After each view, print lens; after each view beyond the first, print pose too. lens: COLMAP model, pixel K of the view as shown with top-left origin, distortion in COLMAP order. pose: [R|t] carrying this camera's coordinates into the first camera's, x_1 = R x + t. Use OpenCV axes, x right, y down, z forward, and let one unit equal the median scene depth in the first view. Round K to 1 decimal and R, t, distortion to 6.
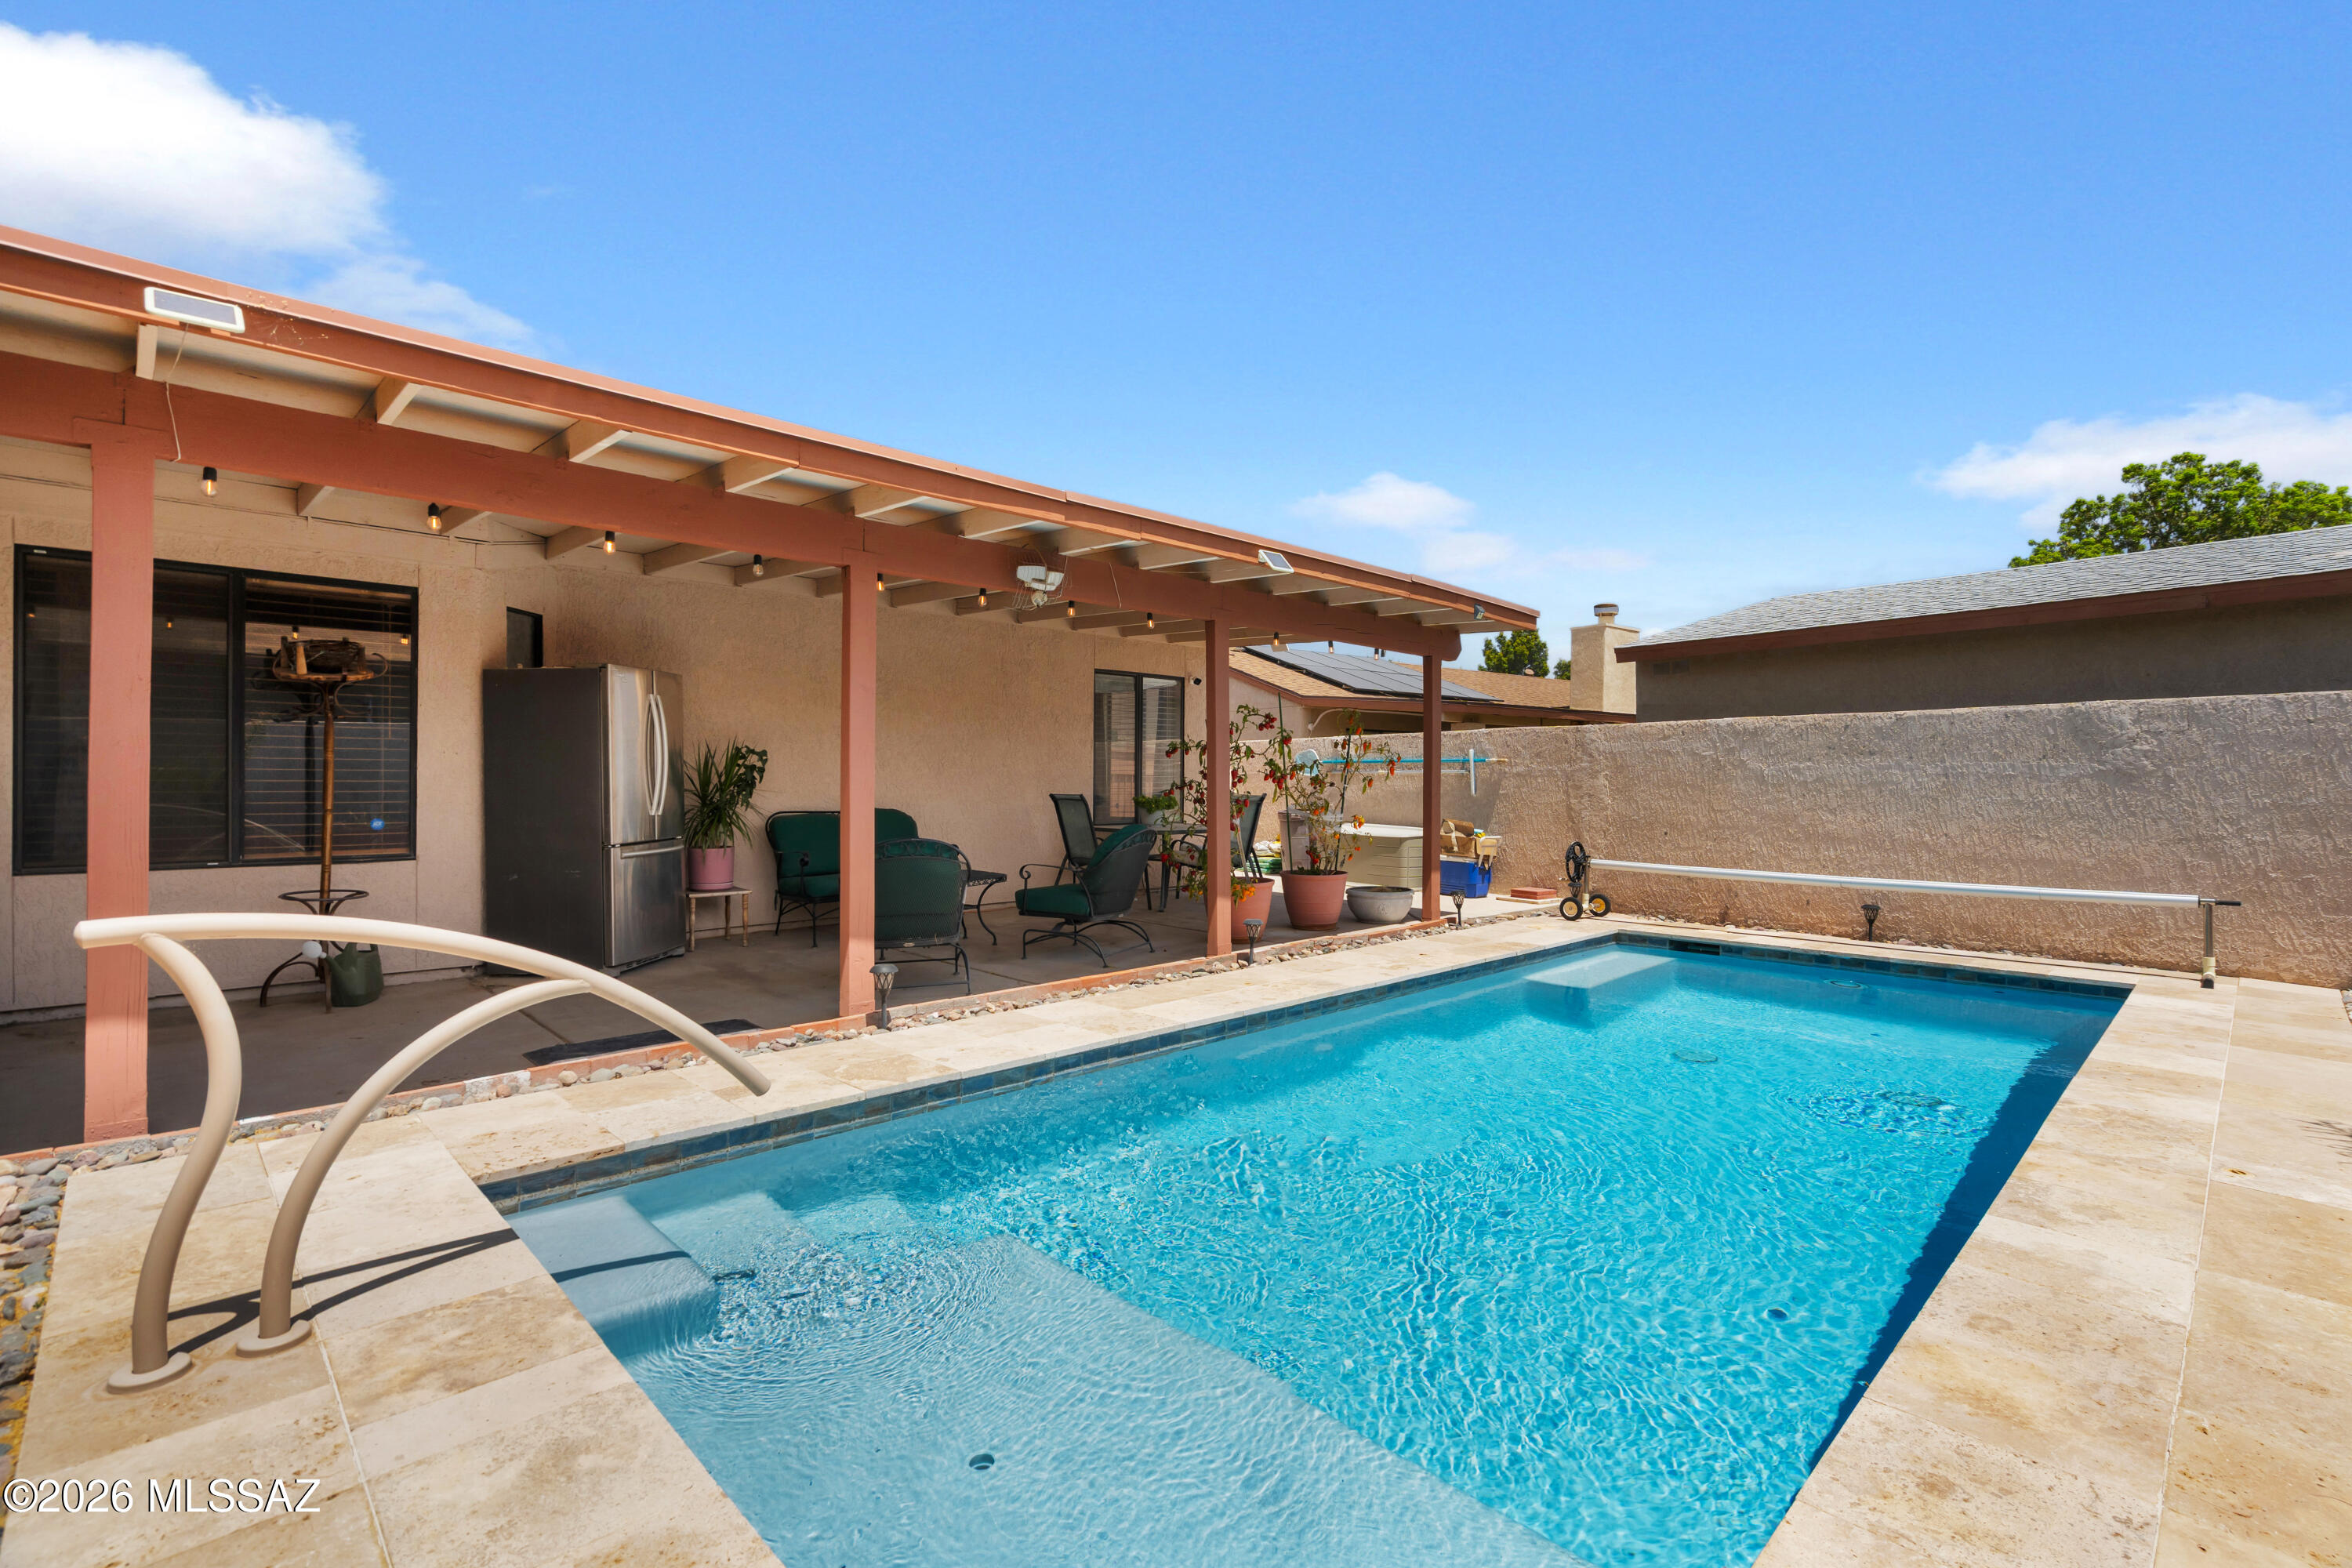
lens RADIAL K [[1071.1, 0, 1185.8], [0, 1071.1, 792.6], [0, 0, 1]] dist [-0.001786, 0.001573]
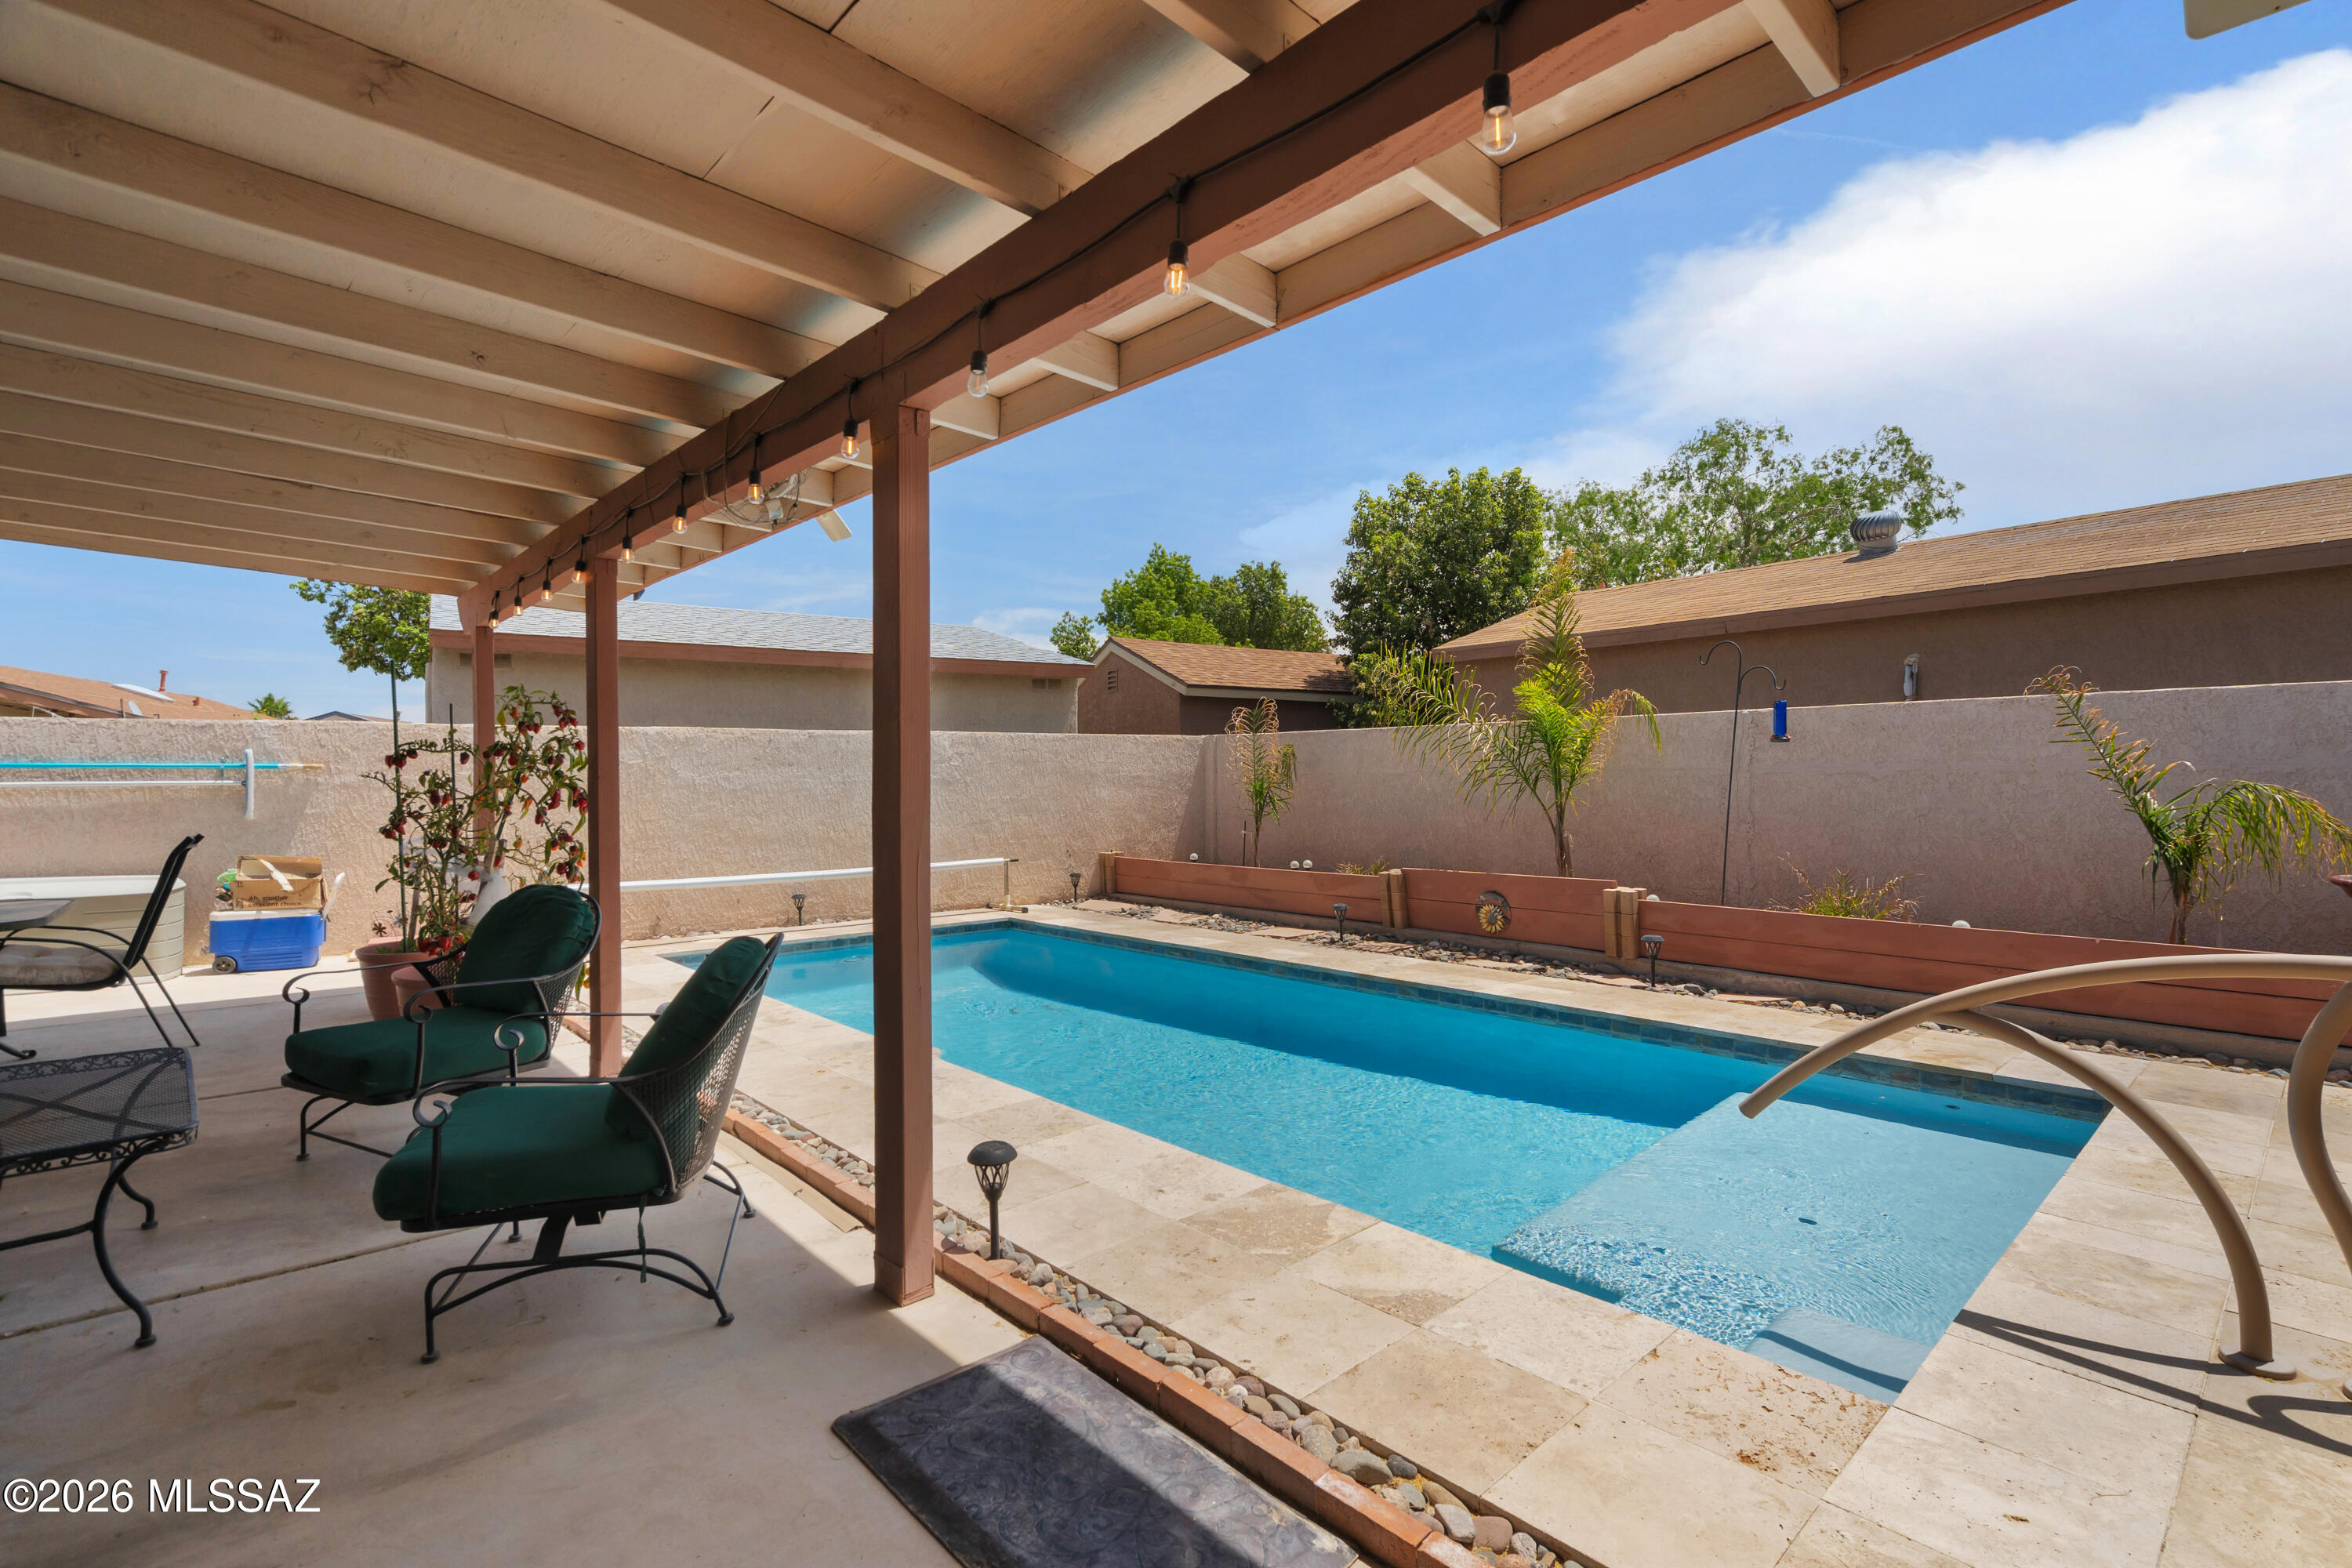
lens RADIAL K [[1071.1, 0, 1185.8], [0, 1071.1, 792.6], [0, 0, 1]] dist [-0.001786, 0.001573]
pose [[0.038747, -0.020426, 0.999040, -0.485001], [0.017294, 0.999655, 0.019768, -0.020728], [-0.999099, 0.016511, 0.039087, 0.502669]]
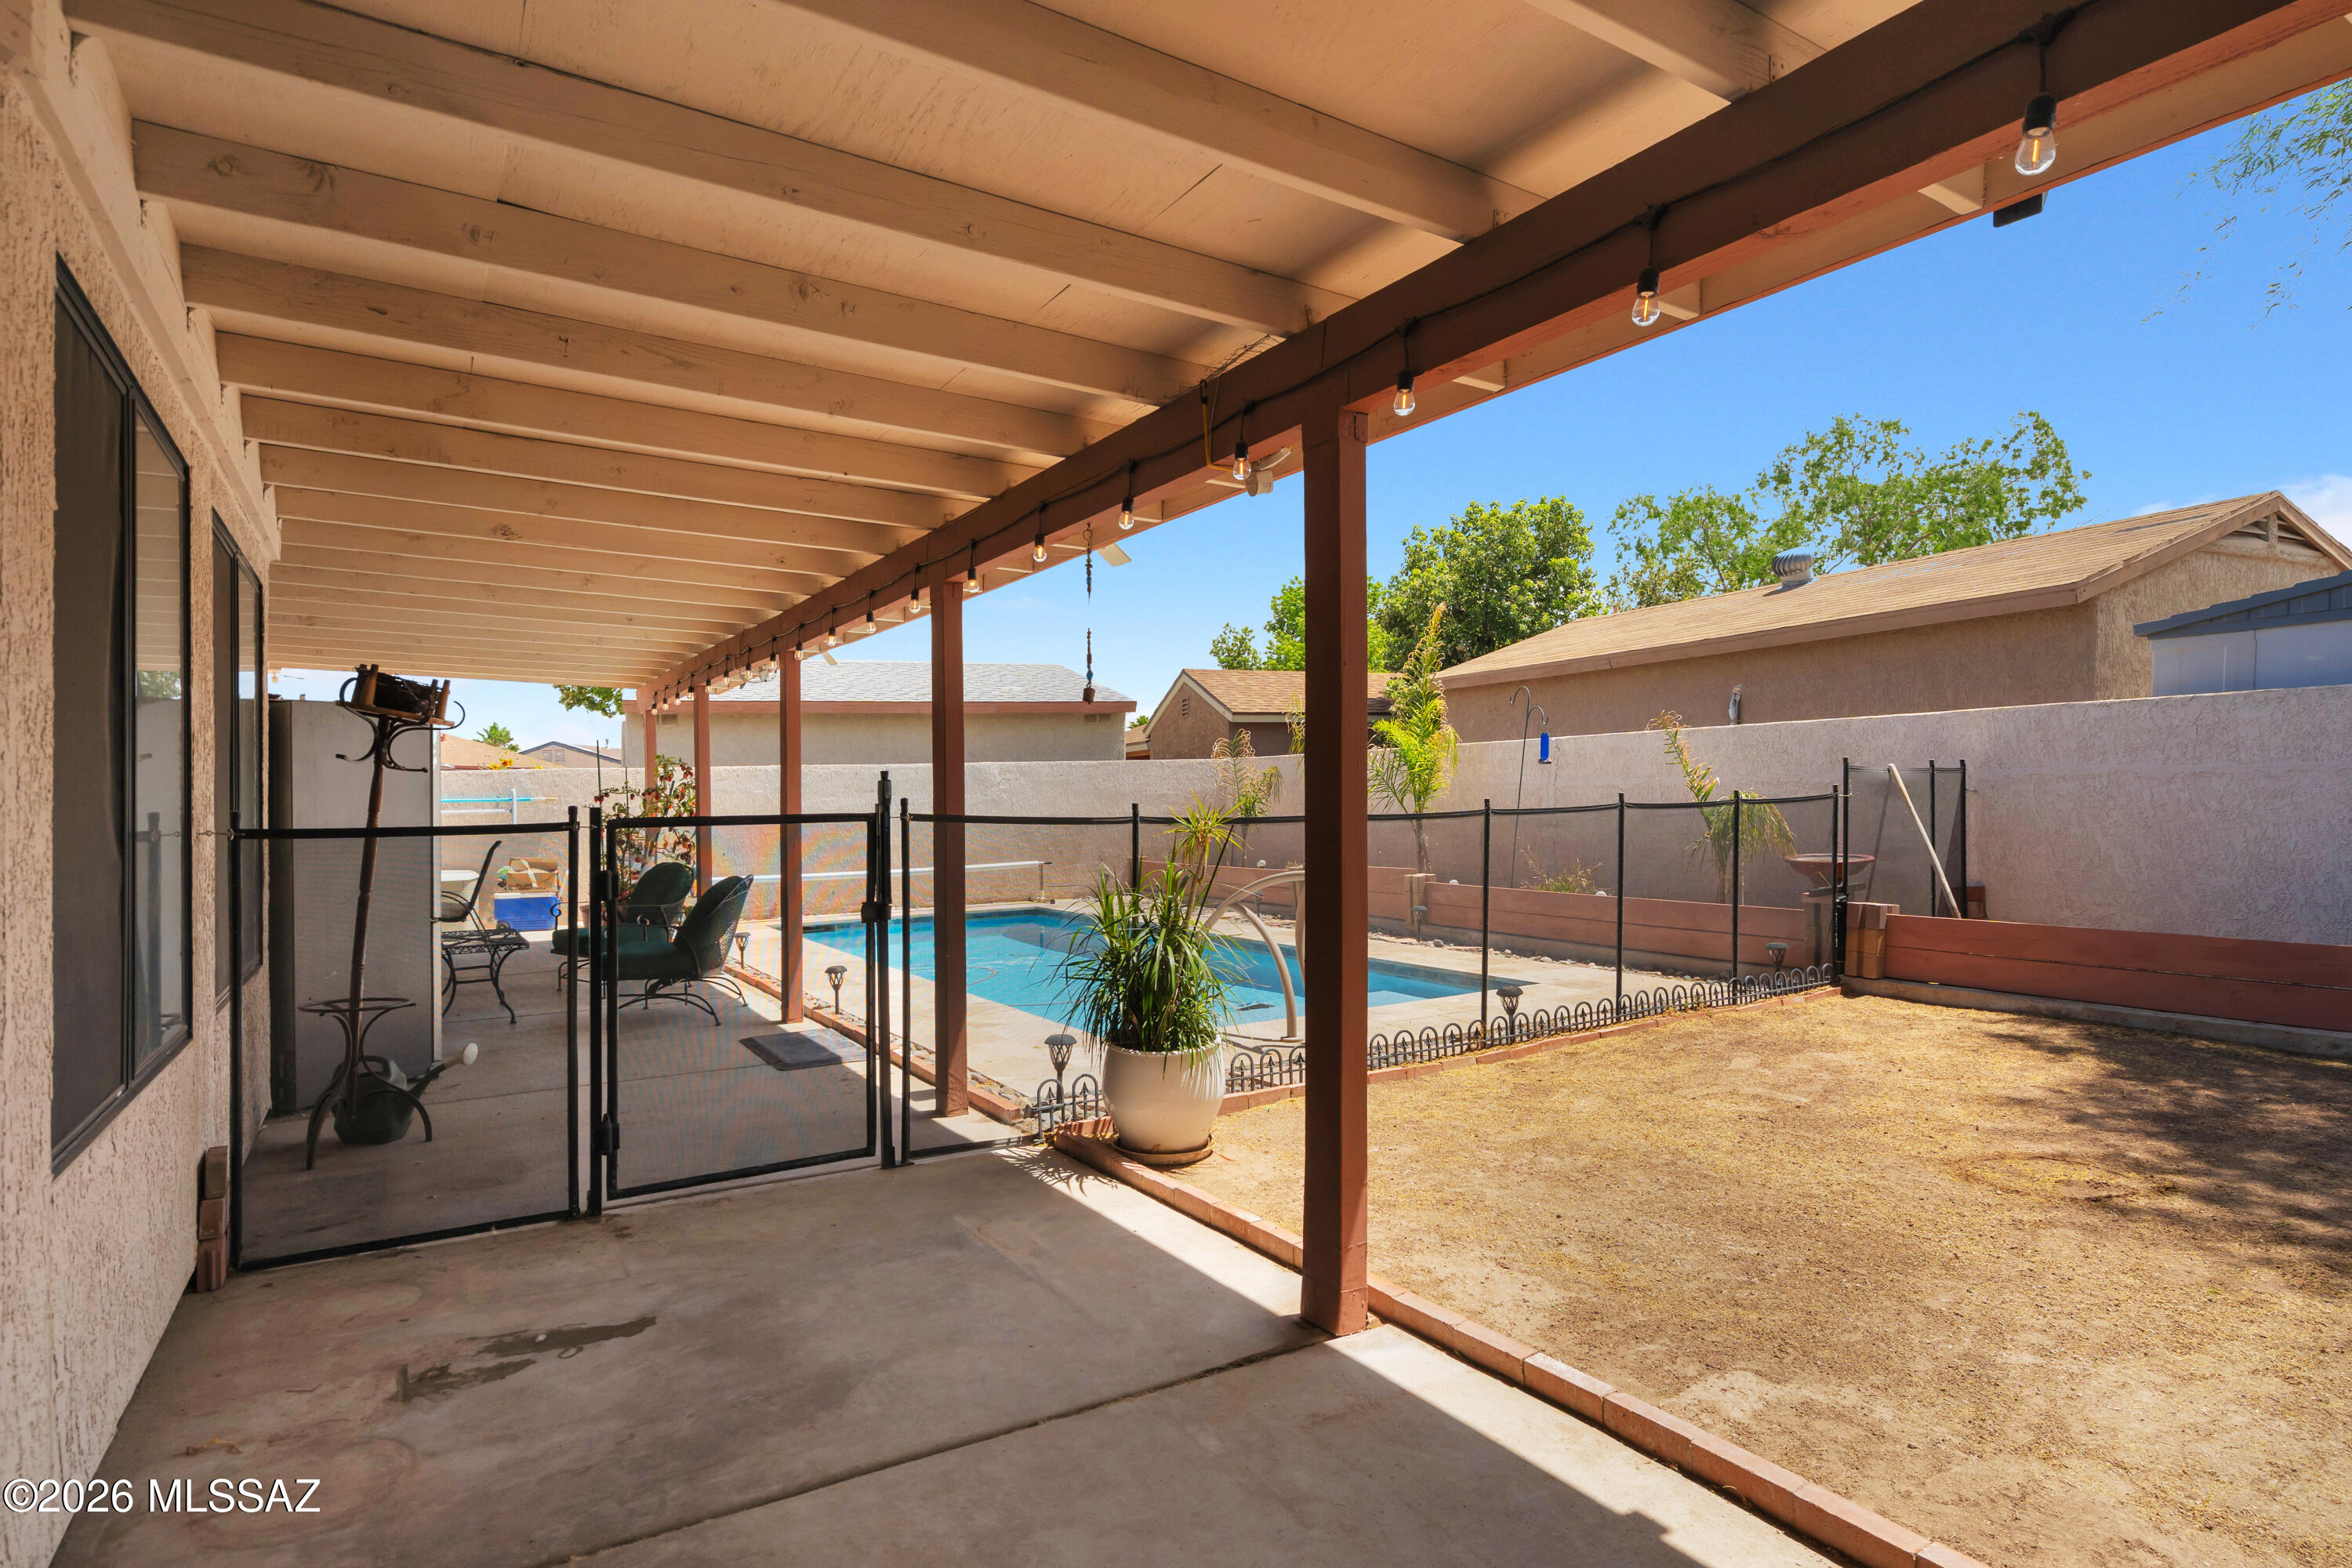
lens RADIAL K [[1252.8, 0, 1264.7], [0, 1252.8, 784.6], [0, 0, 1]] dist [0.001879, -0.000252]
pose [[0.190015, -0.005317, 0.981767, -0.980532], [0.035197, 0.999379, -0.001400, -0.022476], [-0.981150, 0.034822, 0.190084, 0.098003]]
